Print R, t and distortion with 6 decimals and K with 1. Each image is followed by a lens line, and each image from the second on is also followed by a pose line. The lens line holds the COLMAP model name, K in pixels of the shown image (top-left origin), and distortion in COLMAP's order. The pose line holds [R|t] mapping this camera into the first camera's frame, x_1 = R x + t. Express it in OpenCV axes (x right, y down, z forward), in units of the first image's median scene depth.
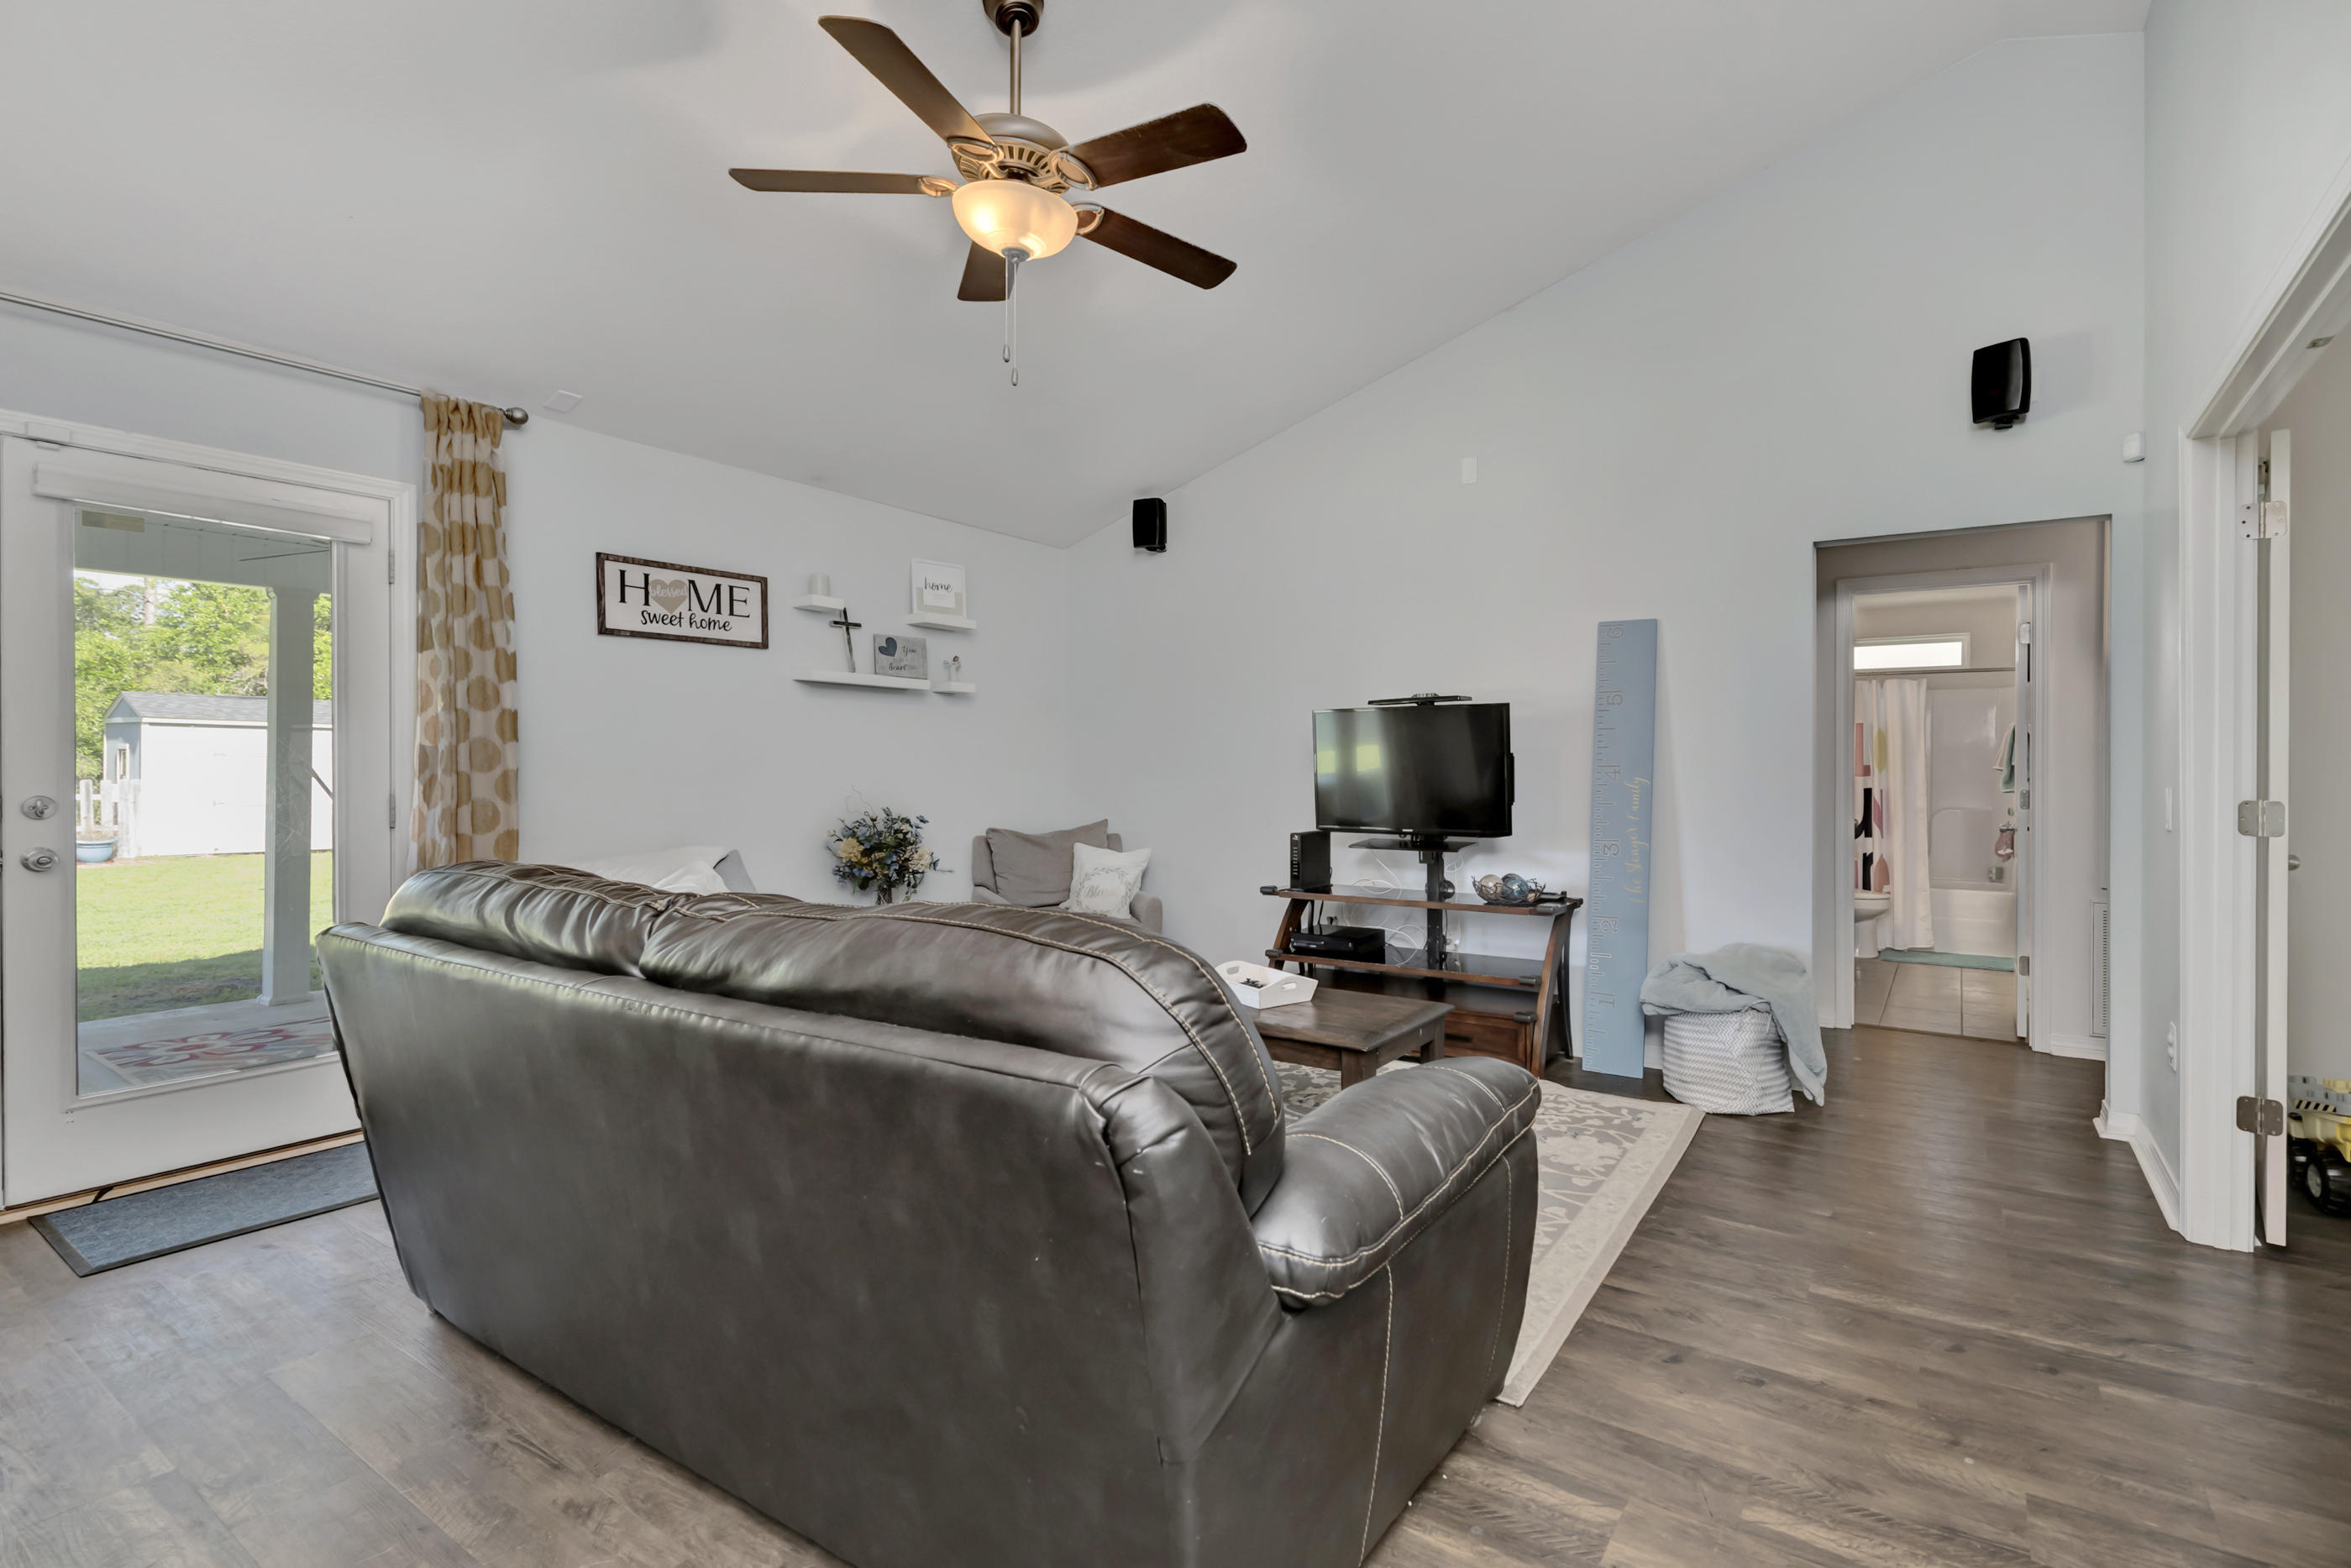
lens RADIAL K [[1073.2, 0, 1319.4], [0, 1073.2, 779.5], [0, 0, 1]] dist [-0.002298, -0.000698]
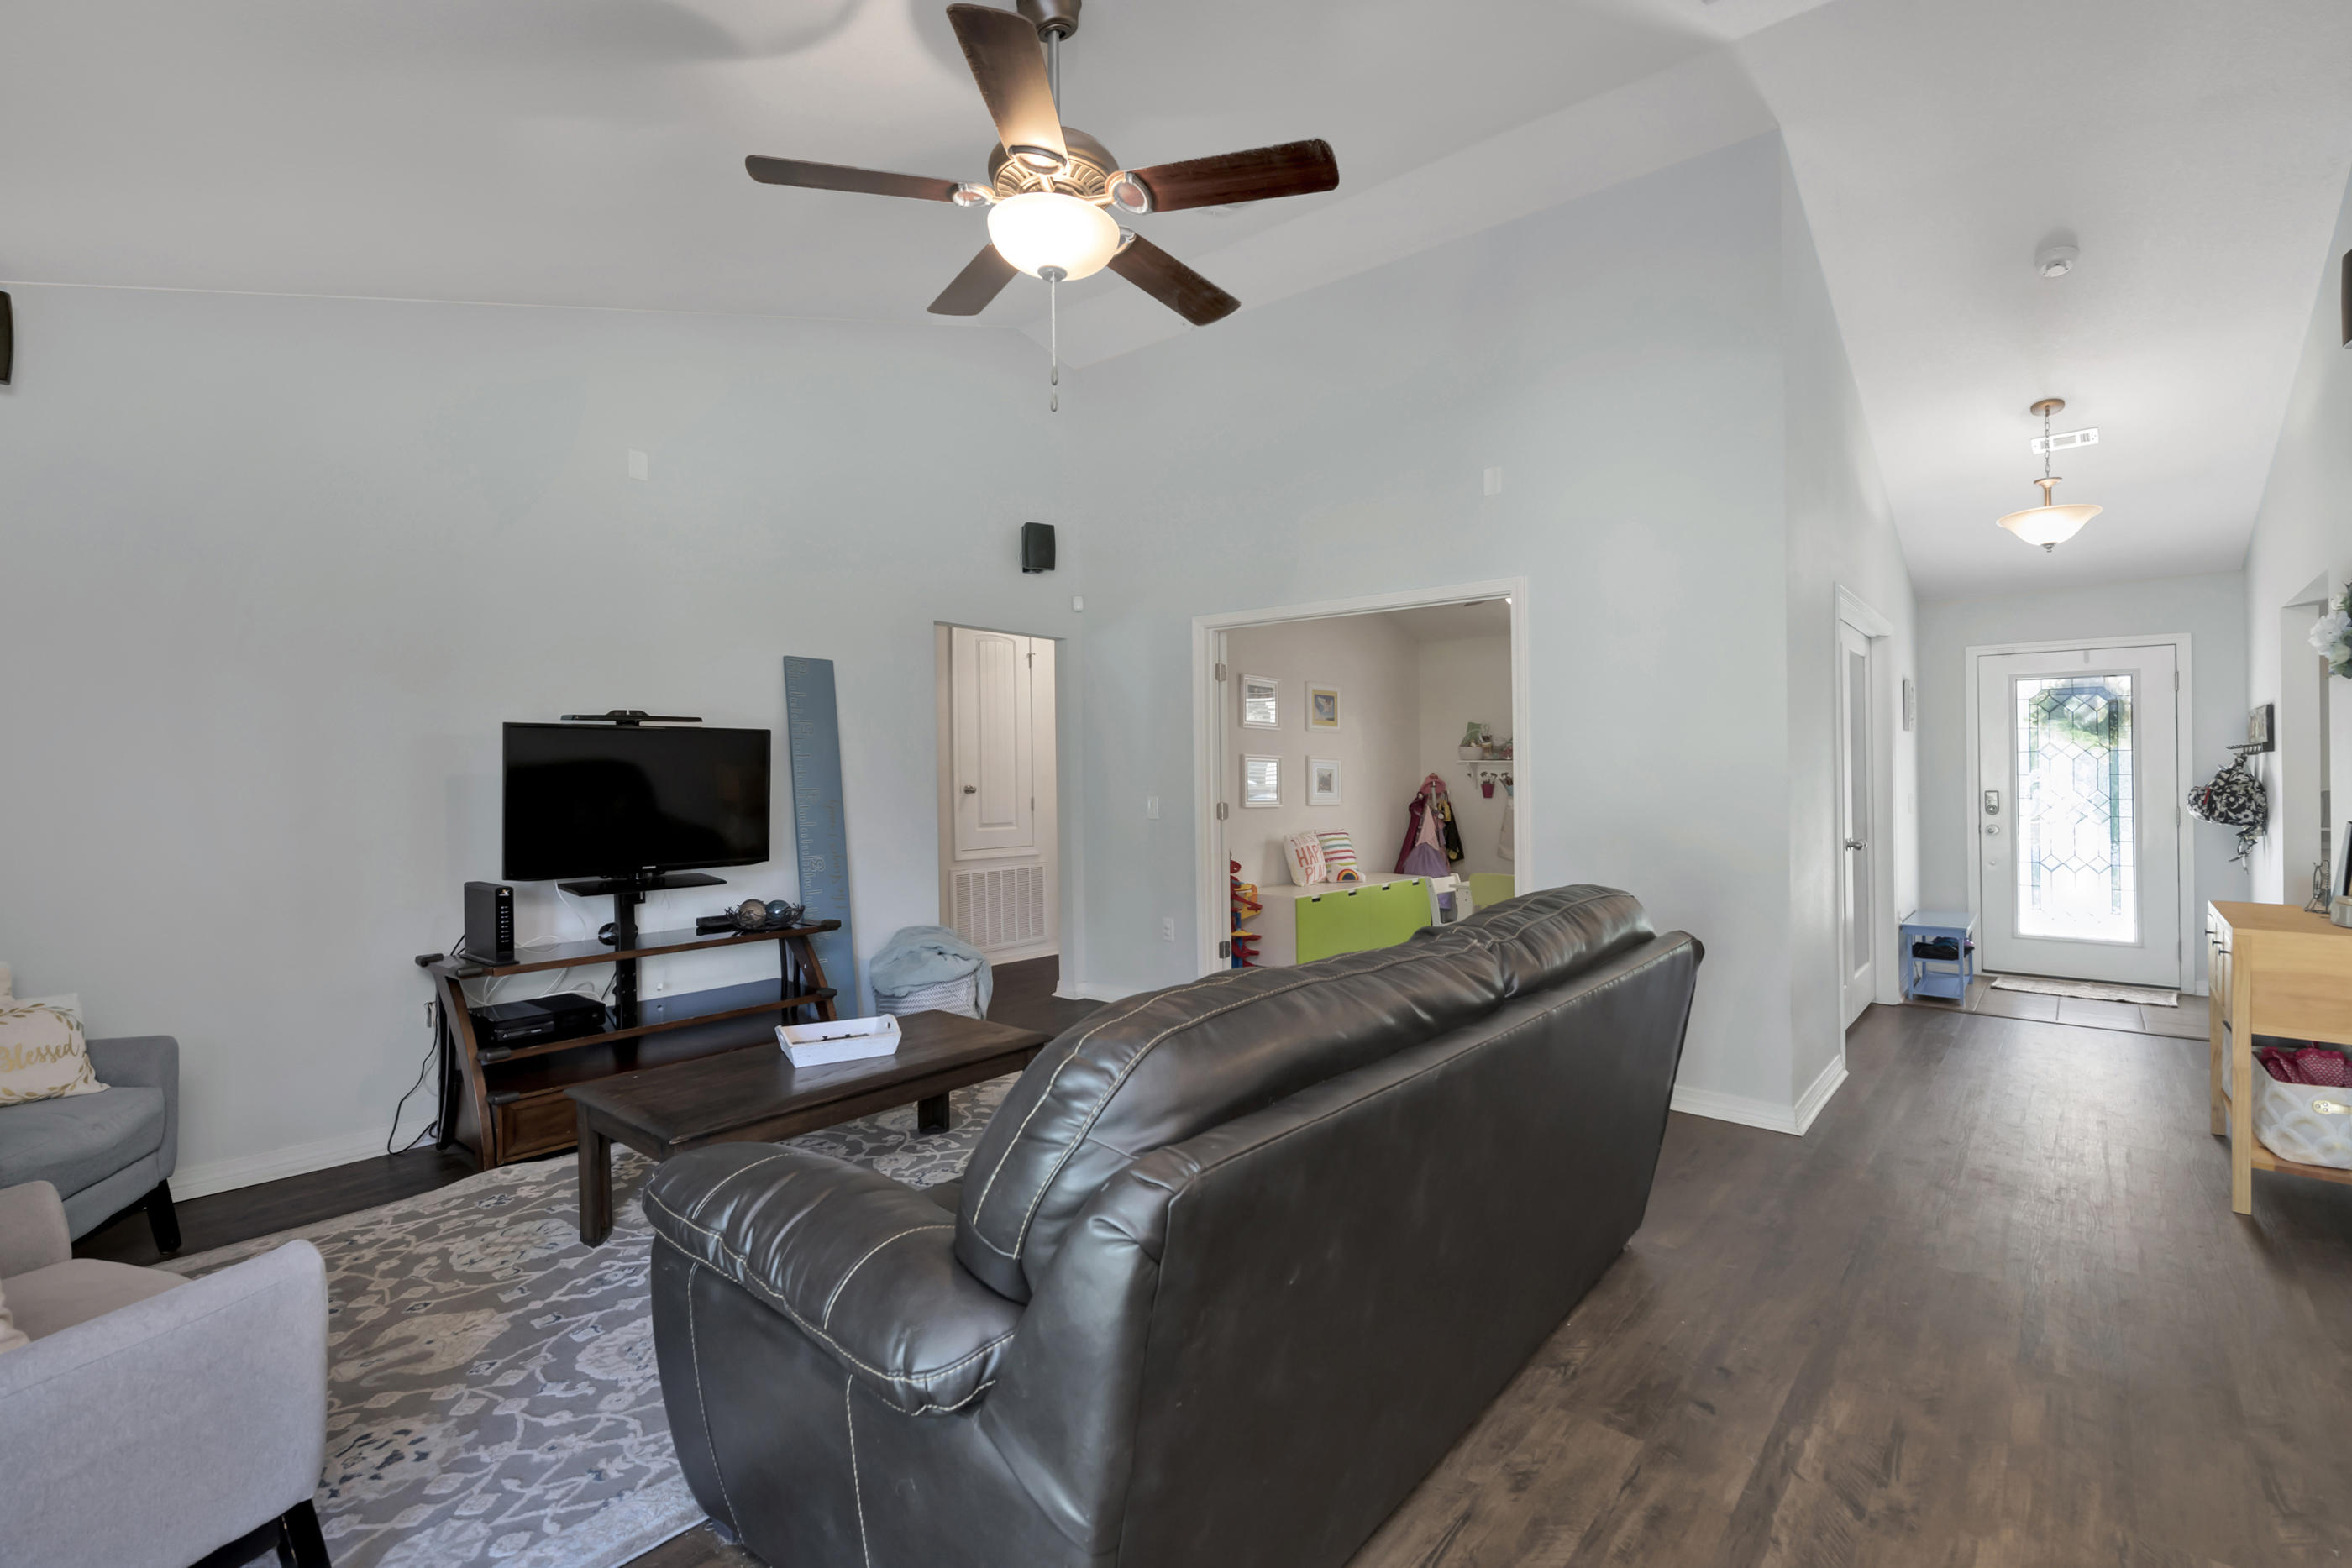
lens RADIAL K [[1041.8, 0, 1160.3], [0, 1041.8, 772.0], [0, 0, 1]] dist [0.001373, -0.003401]
pose [[0.168987, -0.005946, 0.985600, -0.707600], [0.009624, 0.999944, 0.004382, -0.031464], [-0.985571, 0.008745, 0.169035, 0.453815]]
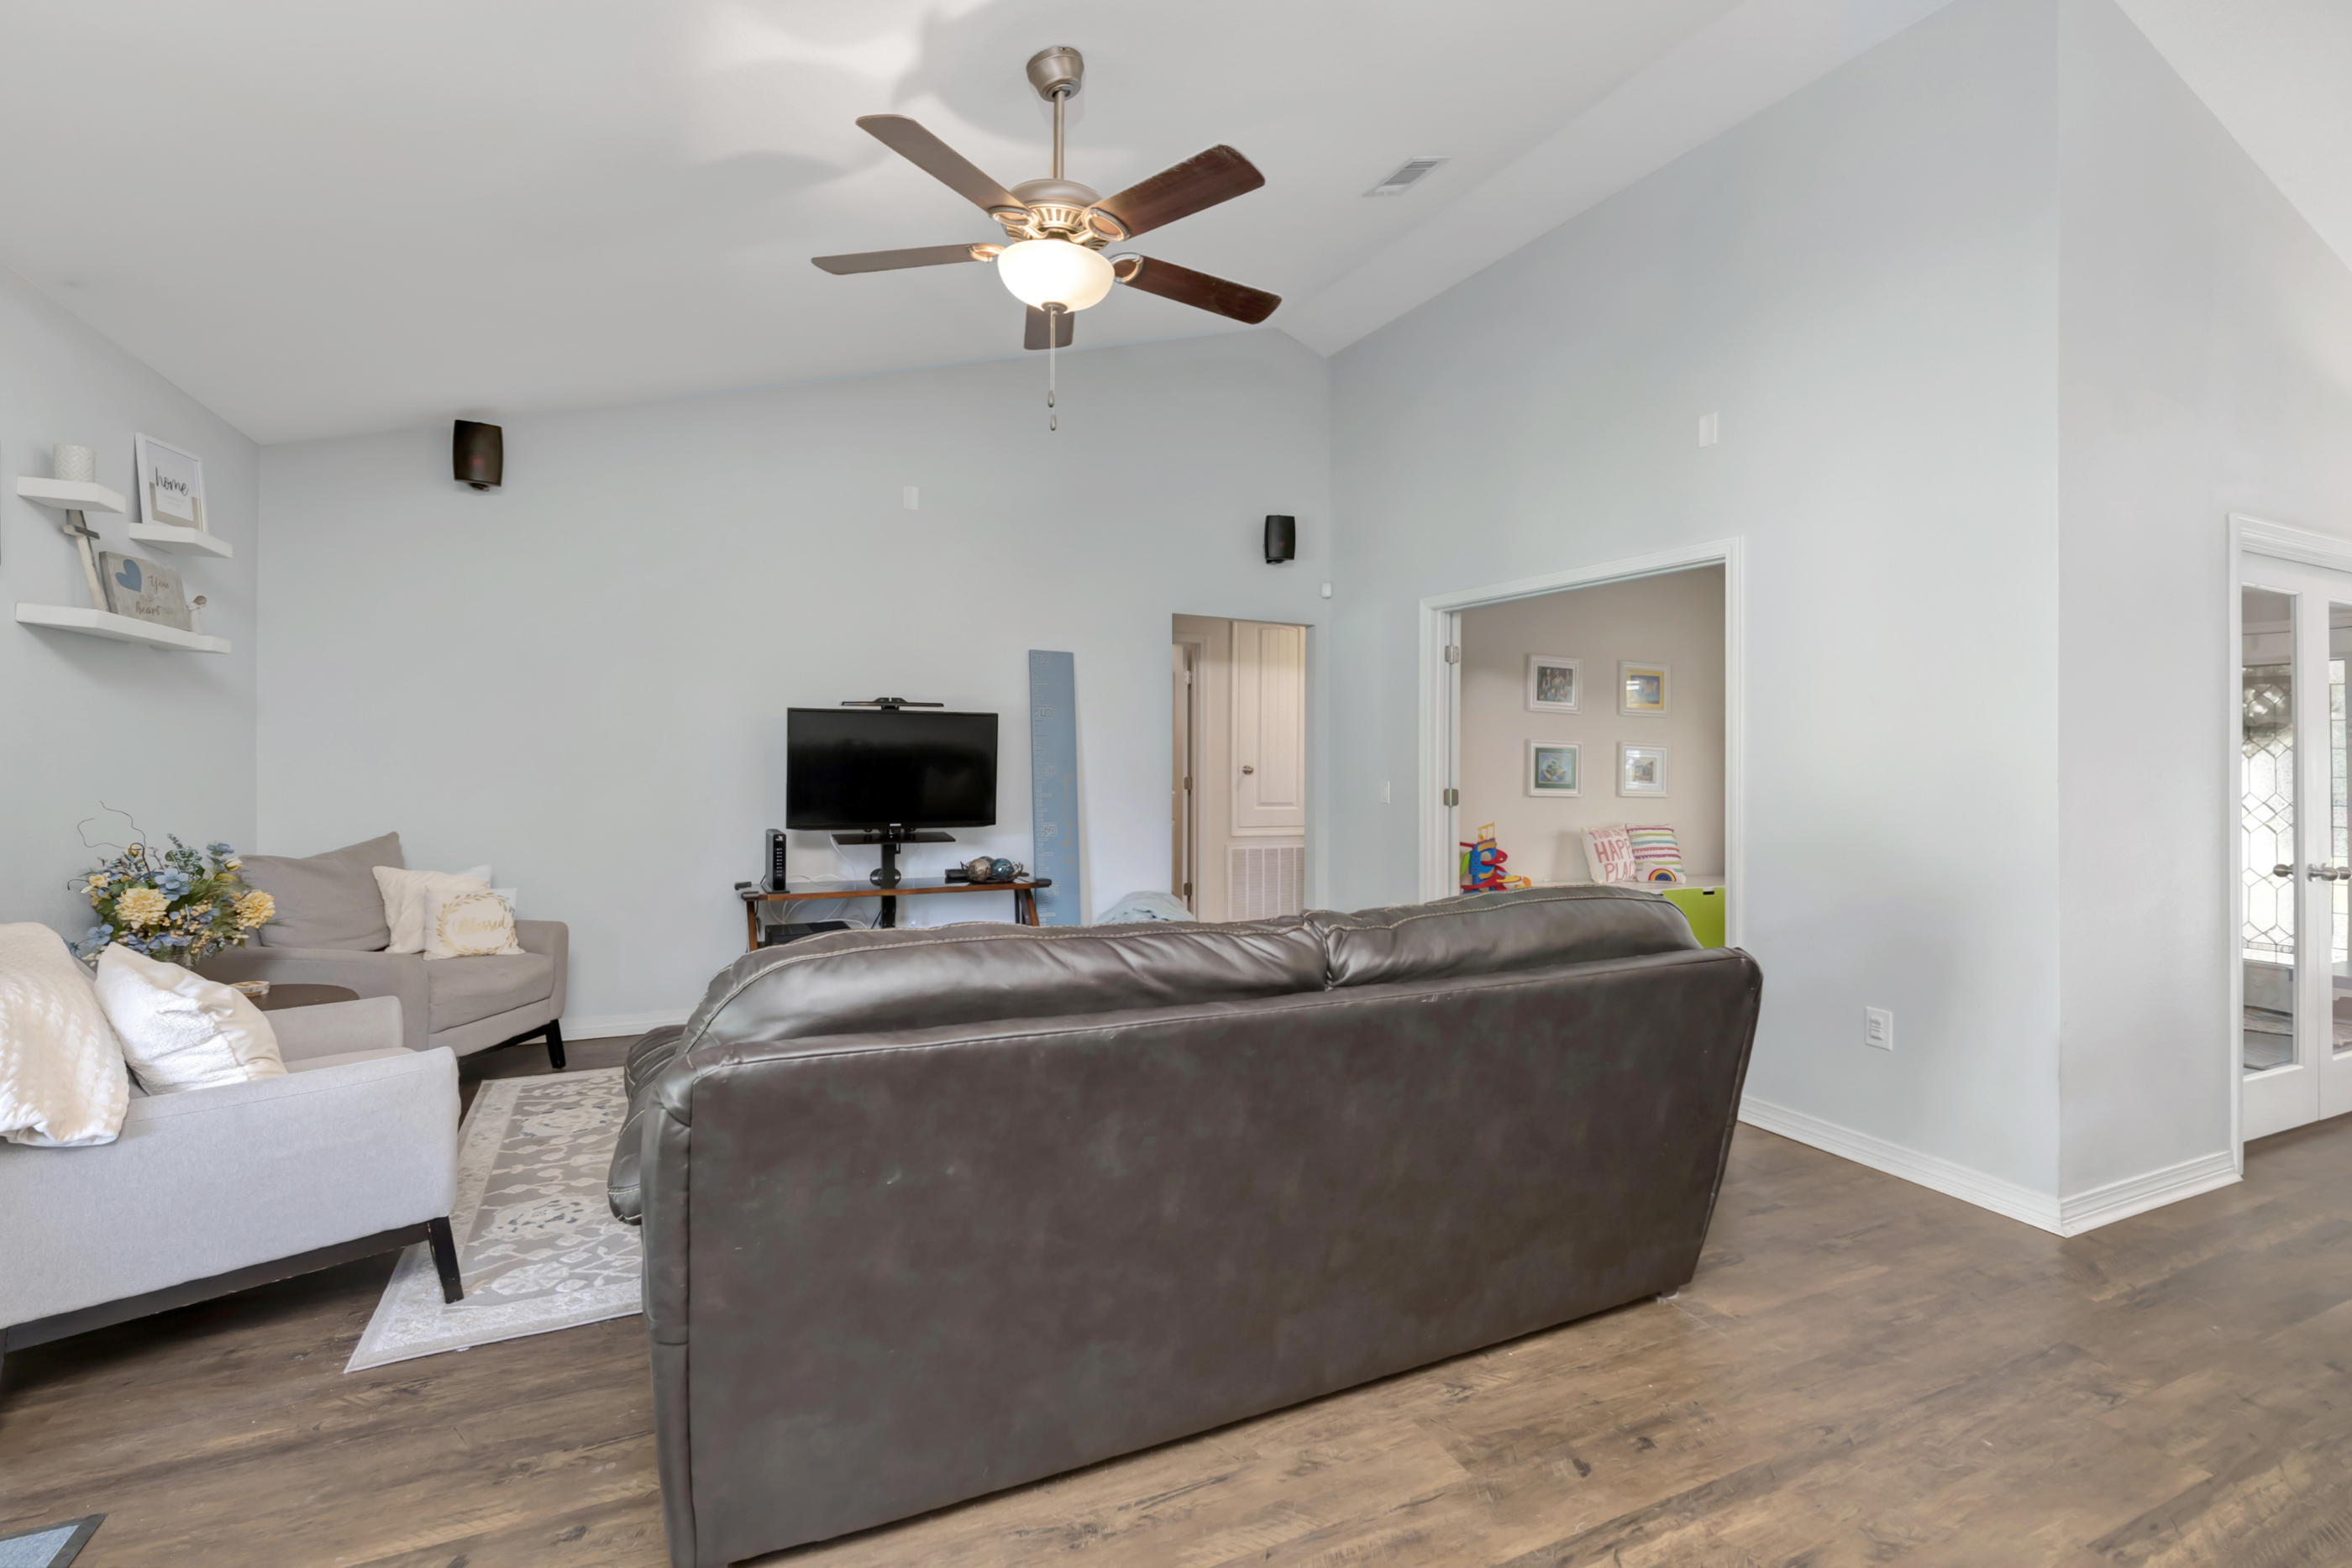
lens RADIAL K [[1025.6, 0, 1165.5], [0, 1025.6, 757.1], [0, 0, 1]] dist [-0.001276, -0.000483]
pose [[0.560285, -0.000608, 0.828300, -0.641857], [-0.006642, 0.999964, 0.005227, -0.029267], [-0.828274, -0.008430, 0.560260, 0.199265]]
